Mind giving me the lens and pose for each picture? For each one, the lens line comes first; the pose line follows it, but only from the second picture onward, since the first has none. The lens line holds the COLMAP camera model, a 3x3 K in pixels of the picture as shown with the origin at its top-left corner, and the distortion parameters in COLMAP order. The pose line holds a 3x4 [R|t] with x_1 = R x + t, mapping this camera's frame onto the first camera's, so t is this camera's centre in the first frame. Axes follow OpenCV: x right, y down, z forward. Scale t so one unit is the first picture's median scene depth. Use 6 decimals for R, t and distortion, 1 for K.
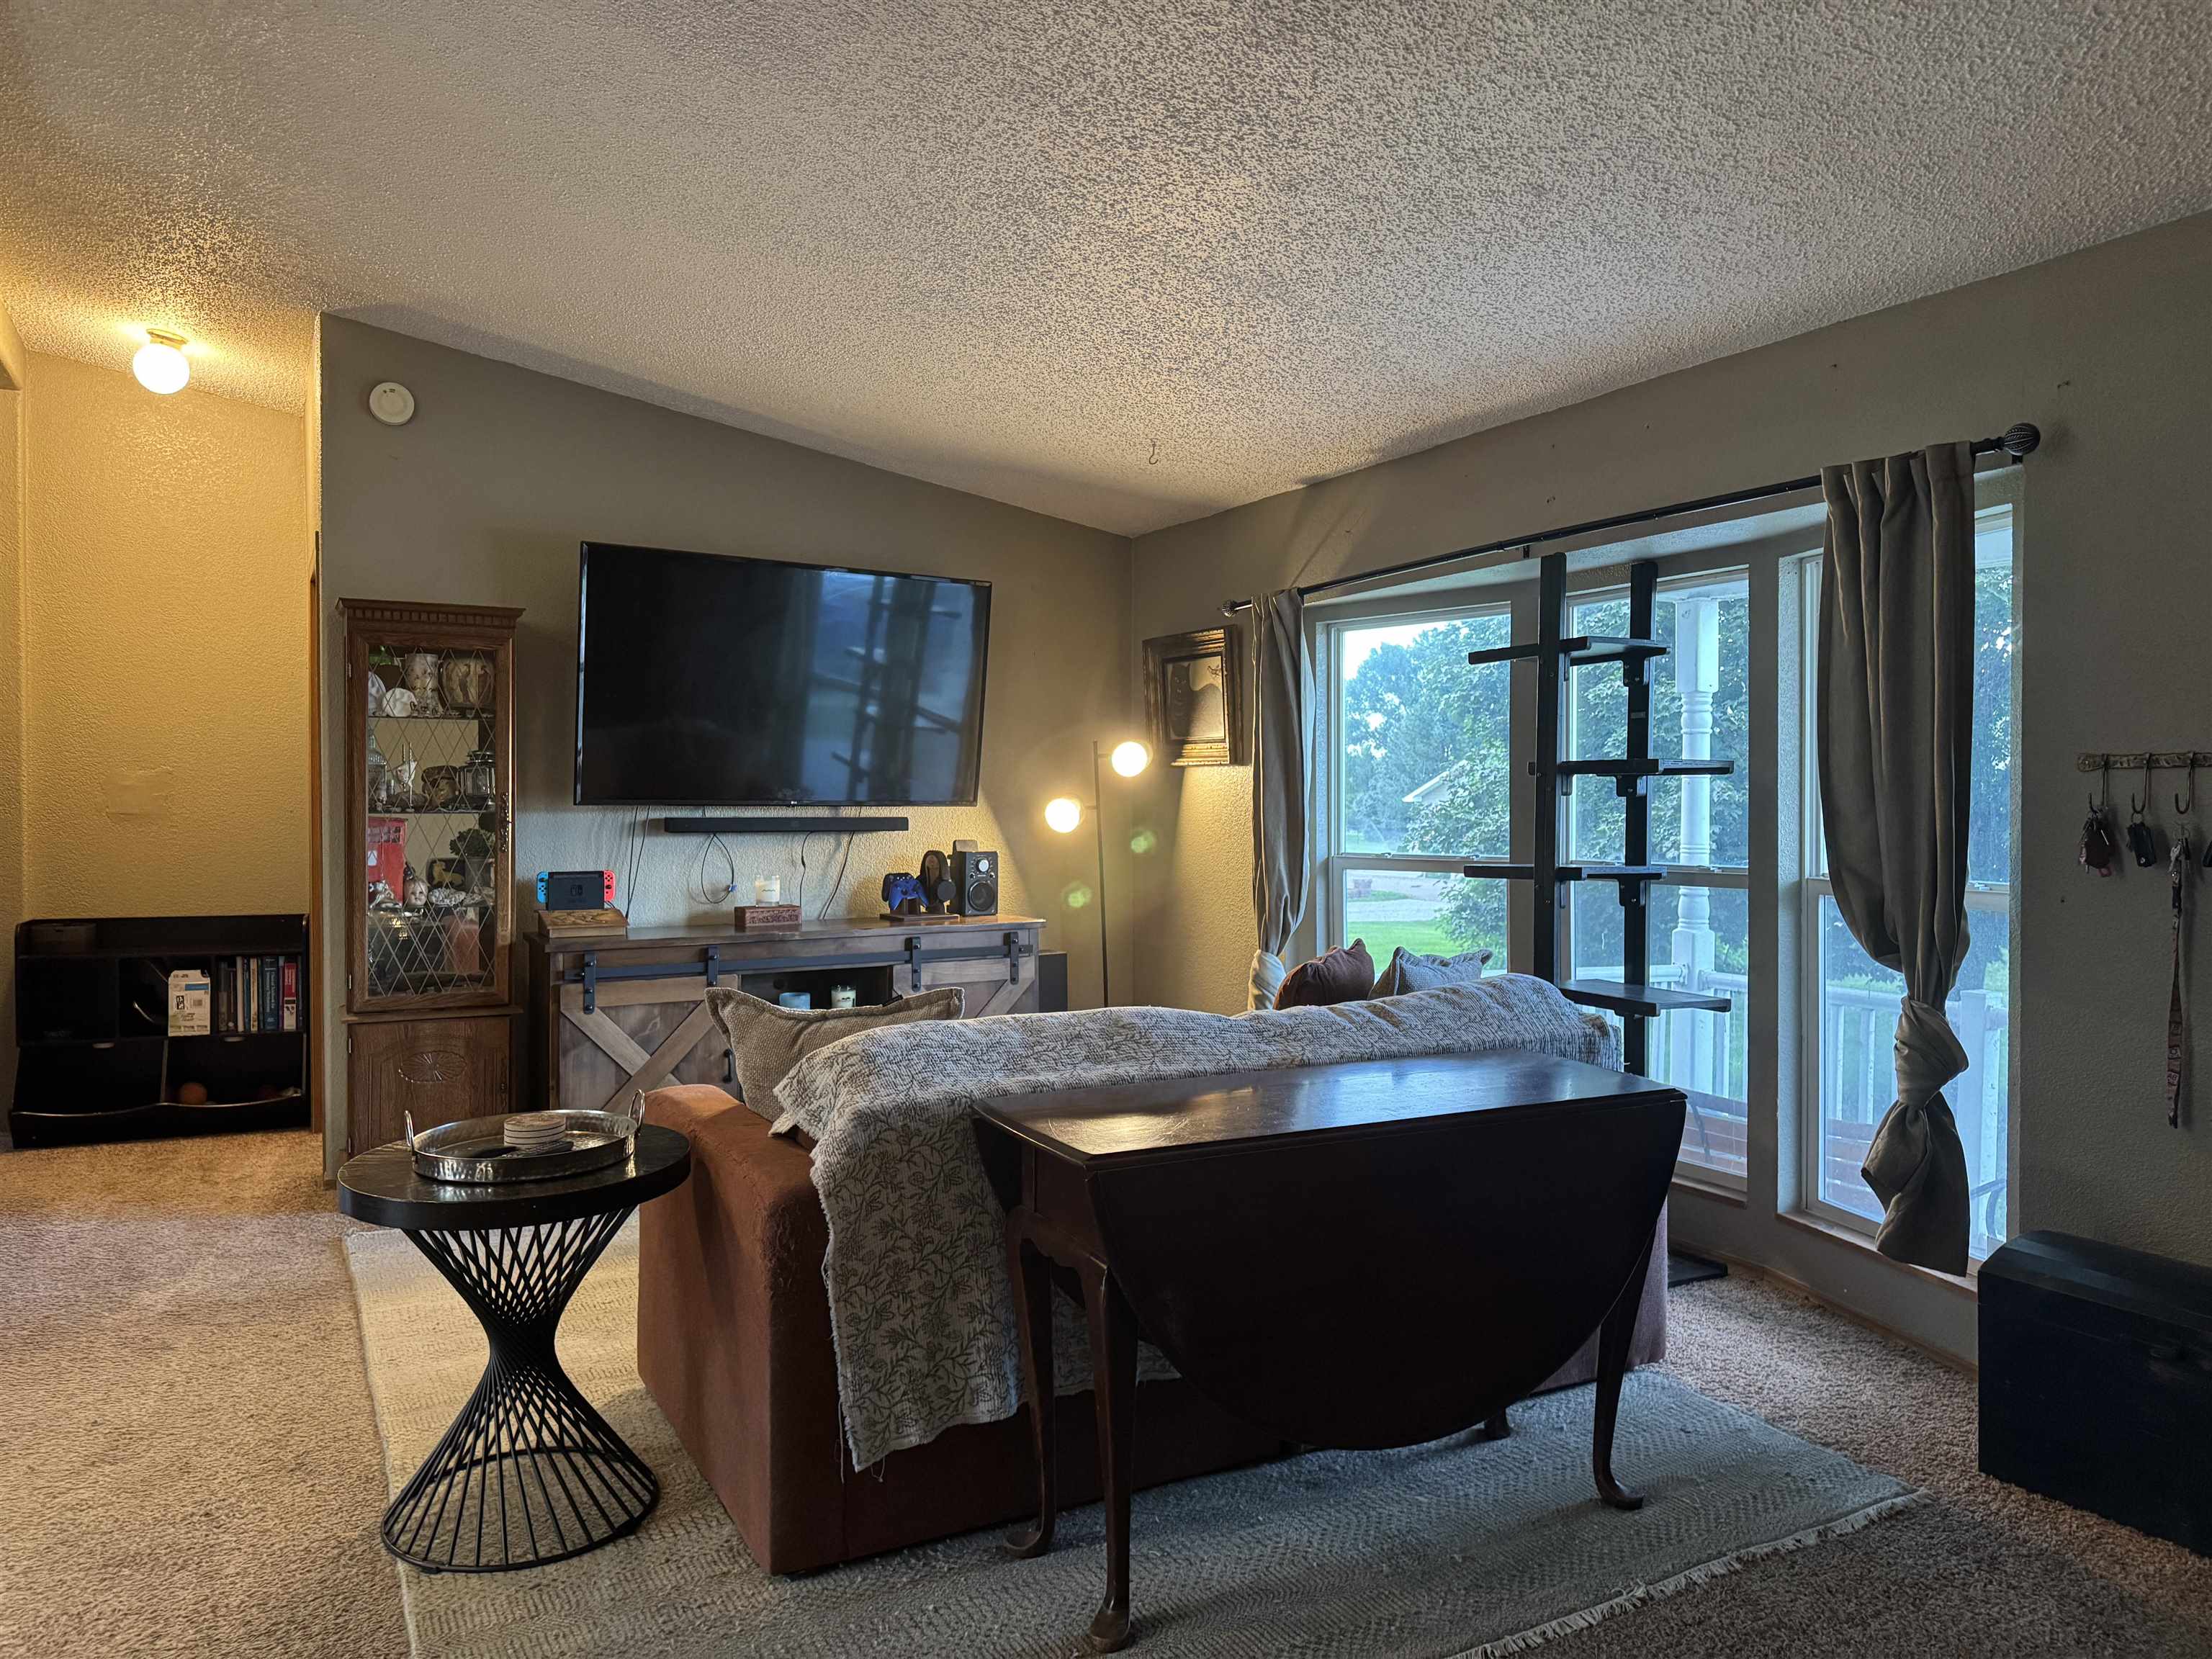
lens RADIAL K [[1532.5, 0, 1098.8], [0, 1532.5, 841.6], [0, 0, 1]] dist [0.082323, -0.099096]
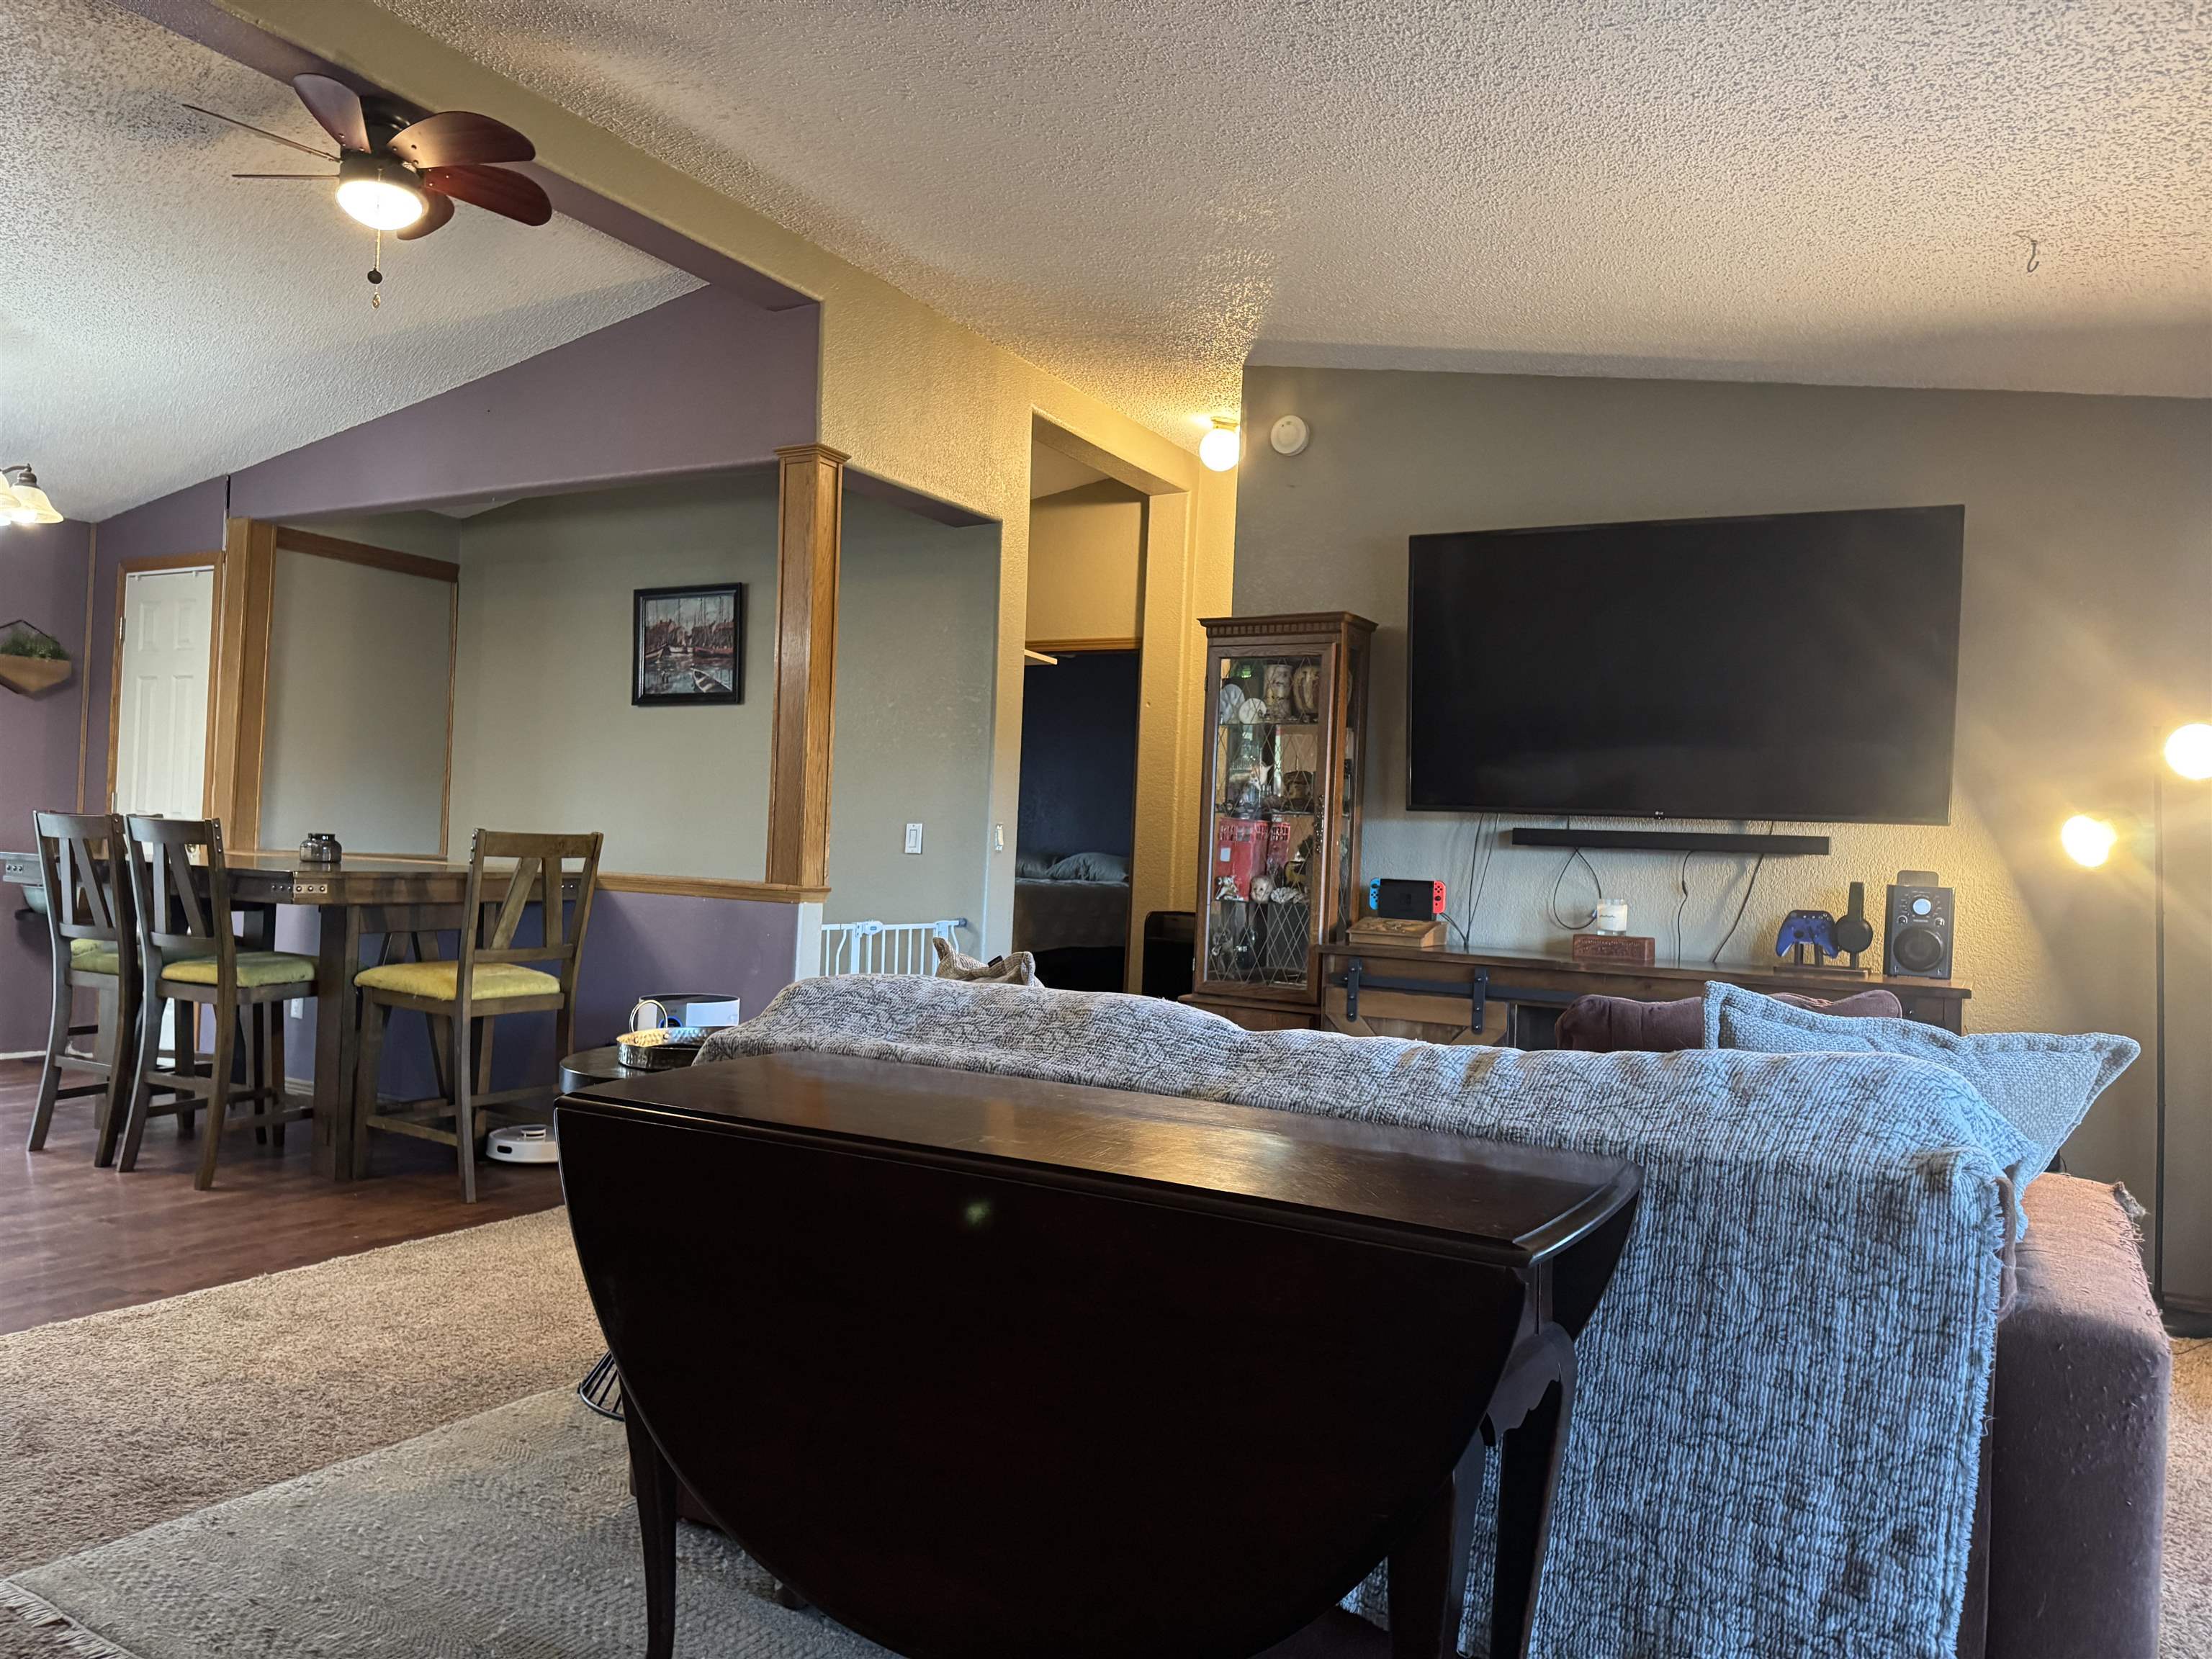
lens RADIAL K [[1532.5, 0, 1098.8], [0, 1532.5, 841.6], [0, 0, 1]] dist [0.082323, -0.099096]
pose [[0.540368, 0.016121, -0.841275, 0.366097], [-0.062064, 0.997857, -0.020743, 0.027677], [0.839137, 0.063421, 0.540210, 0.324157]]
